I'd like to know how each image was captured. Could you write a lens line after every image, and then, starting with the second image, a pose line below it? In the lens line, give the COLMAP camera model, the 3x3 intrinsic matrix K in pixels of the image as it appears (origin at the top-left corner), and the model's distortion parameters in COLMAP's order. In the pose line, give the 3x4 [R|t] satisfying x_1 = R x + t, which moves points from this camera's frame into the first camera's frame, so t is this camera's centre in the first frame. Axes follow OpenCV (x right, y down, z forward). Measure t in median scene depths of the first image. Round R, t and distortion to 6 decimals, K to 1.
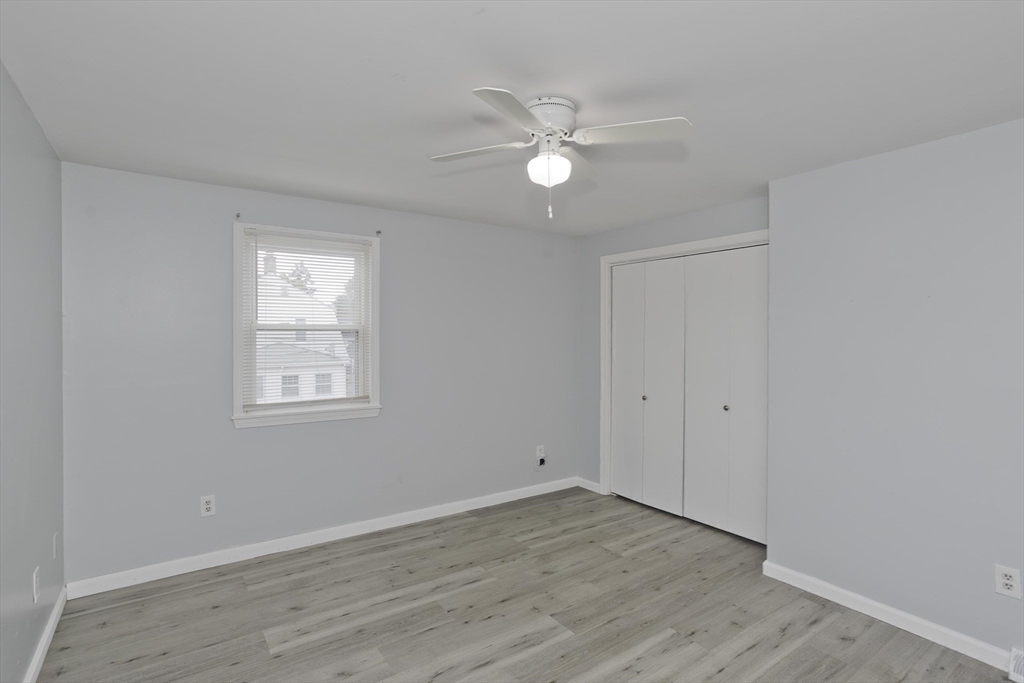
lens RADIAL K [[509.0, 0, 532.2], [0, 509.0, 331.4], [0, 0, 1]] dist [-0.042526, 0.021479]
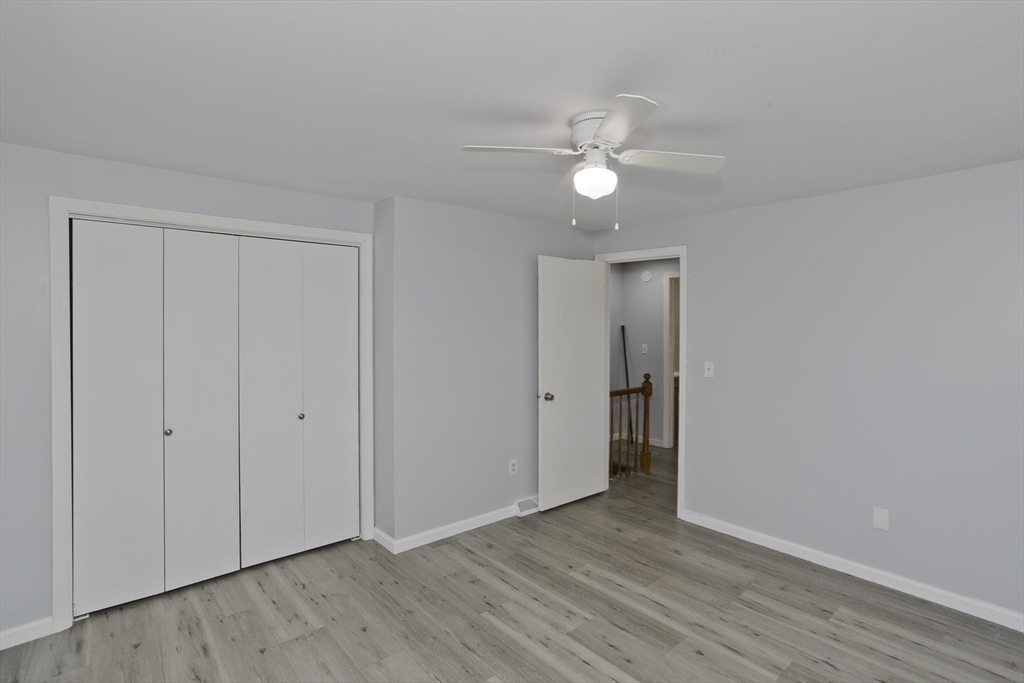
lens RADIAL K [[509.0, 0, 507.5], [0, 509.0, 334.9], [0, 0, 1]] dist [-0.042526, 0.021479]
pose [[-0.062733, -0.032740, 0.997493, -0.600785], [-0.003775, 0.999462, 0.032568, -0.026460], [-0.998023, -0.001723, -0.062823, 0.788107]]
